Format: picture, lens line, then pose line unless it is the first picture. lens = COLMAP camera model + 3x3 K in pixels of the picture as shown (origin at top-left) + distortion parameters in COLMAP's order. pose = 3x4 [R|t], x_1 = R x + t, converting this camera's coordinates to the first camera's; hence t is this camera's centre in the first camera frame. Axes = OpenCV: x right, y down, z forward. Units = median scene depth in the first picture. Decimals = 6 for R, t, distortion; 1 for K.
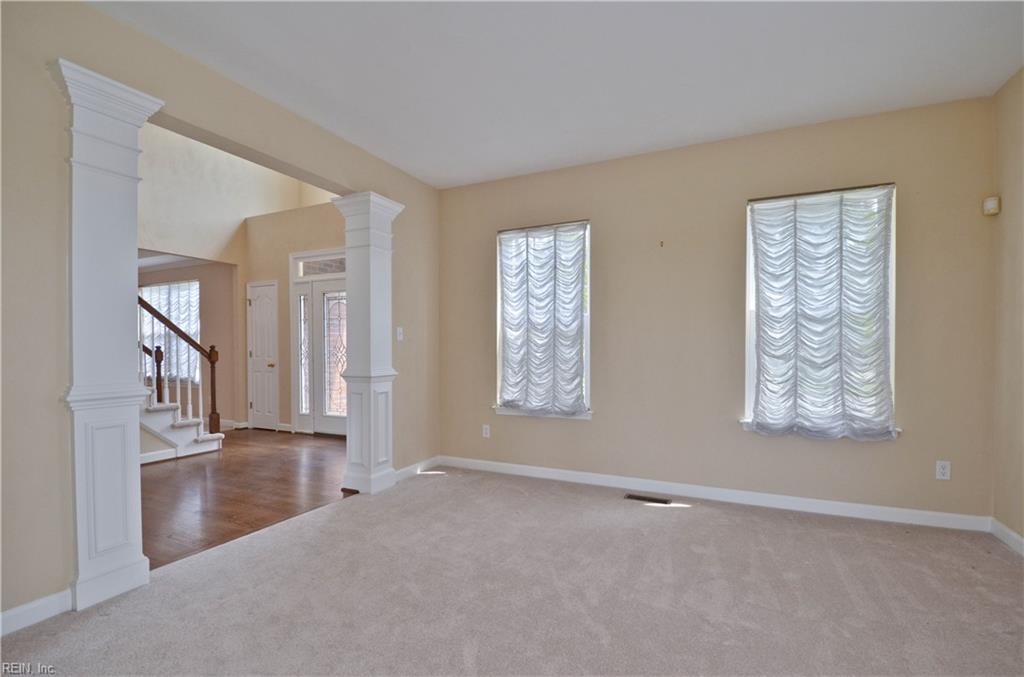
lens RADIAL K [[473.6, 0, 511.8], [0, 473.6, 347.7], [0, 0, 1]] dist [-0.022056, -0.006930]
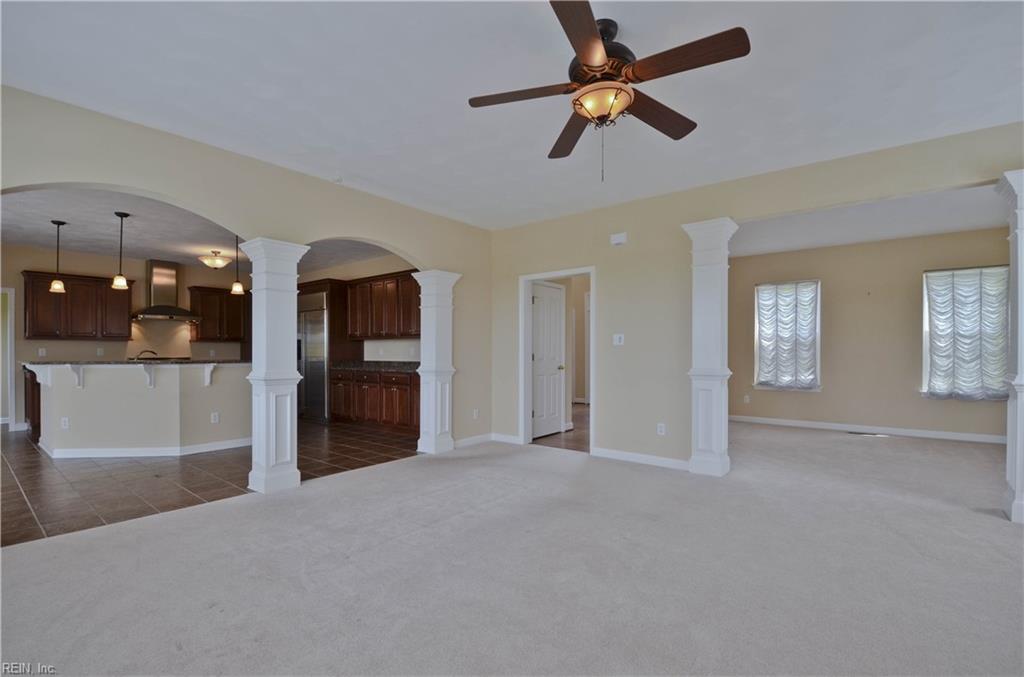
lens RADIAL K [[473.6, 0, 504.1], [0, 473.6, 347.0], [0, 0, 1]] dist [-0.022056, -0.006930]
pose [[0.964056, 0.000579, -0.265699, -0.601535], [-0.002660, 0.999969, -0.007475, 0.000515], [0.265686, 0.007913, 0.964027, -1.181767]]
